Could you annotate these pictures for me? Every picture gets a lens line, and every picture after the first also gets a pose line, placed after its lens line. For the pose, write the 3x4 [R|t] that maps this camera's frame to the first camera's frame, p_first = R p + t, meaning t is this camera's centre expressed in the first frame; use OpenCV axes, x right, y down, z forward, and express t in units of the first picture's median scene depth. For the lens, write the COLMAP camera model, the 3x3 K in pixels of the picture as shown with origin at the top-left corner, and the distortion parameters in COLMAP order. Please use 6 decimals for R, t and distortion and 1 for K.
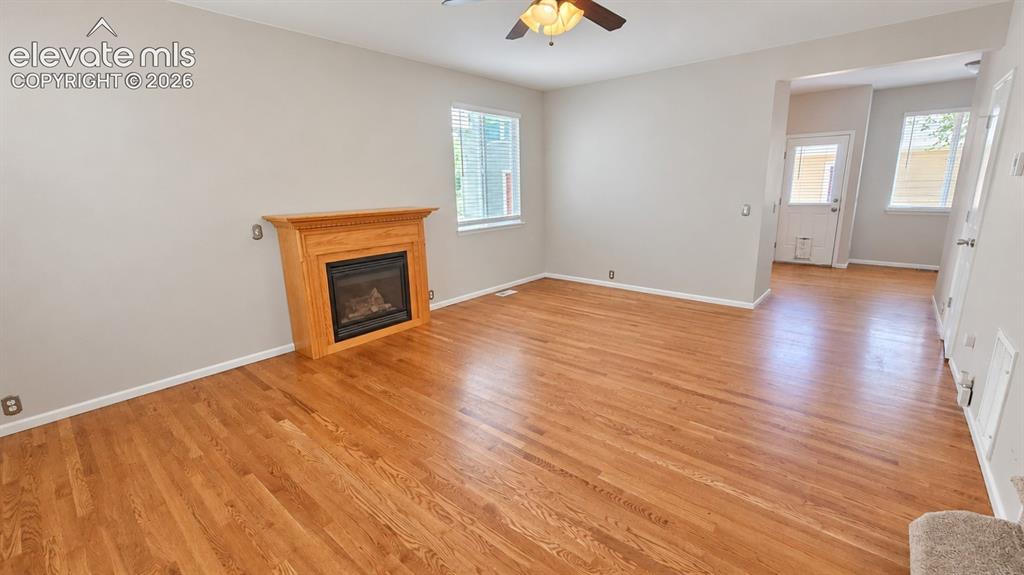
lens RADIAL K [[431.8, 0, 510.5], [0, 431.8, 282.9], [0, 0, 1]] dist [0.000792, 0.000257]
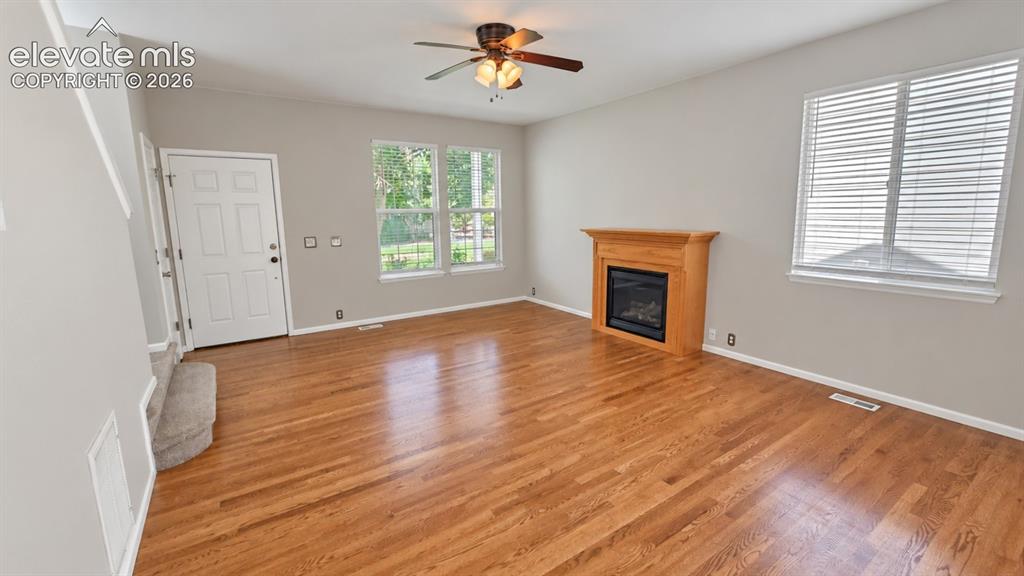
lens RADIAL K [[431.8, 0, 510.5], [0, 431.8, 283.4], [0, 0, 1]] dist [0.000792, 0.000257]
pose [[-0.254053, 0.195431, -0.947240, 0.804432], [-0.199242, 0.947793, 0.248982, -0.229514], [0.946446, 0.251984, -0.201852, 0.869776]]
